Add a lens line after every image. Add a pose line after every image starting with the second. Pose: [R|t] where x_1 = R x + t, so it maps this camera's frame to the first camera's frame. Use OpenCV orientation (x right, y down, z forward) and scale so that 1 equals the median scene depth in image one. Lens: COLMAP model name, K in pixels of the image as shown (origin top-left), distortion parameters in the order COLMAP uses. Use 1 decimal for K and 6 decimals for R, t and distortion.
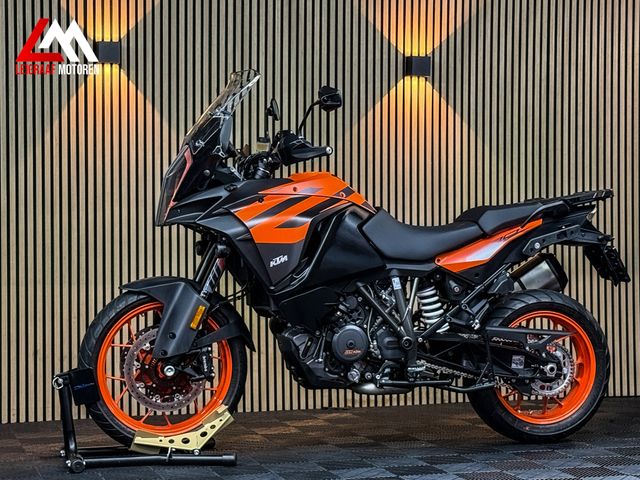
lens RADIAL K [[1389.8, 0, 320.0], [0, 1389.8, 240.0], [0, 0, 1]] dist [0.127792, 0.134028]
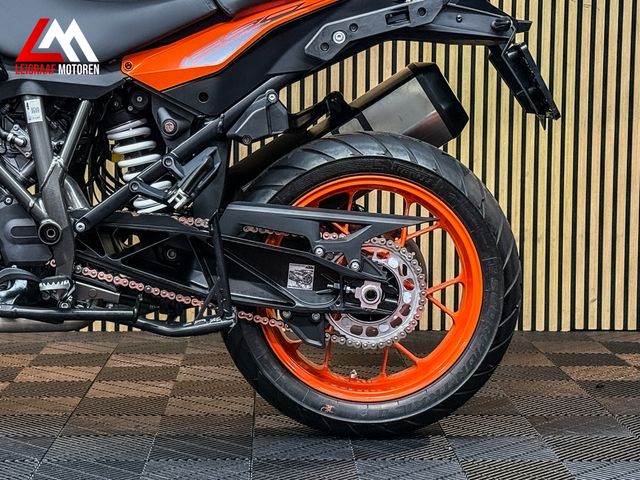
lens RADIAL K [[1389.8, 0, 320.0], [0, 1389.8, 240.0], [0, 0, 1]] dist [0.127792, 0.134028]
pose [[0.967109, 0.035199, -0.251914, 0.270313], [-0.012208, 0.995661, 0.092254, 0.028913], [0.254068, -0.086144, 0.963342, 0.527480]]
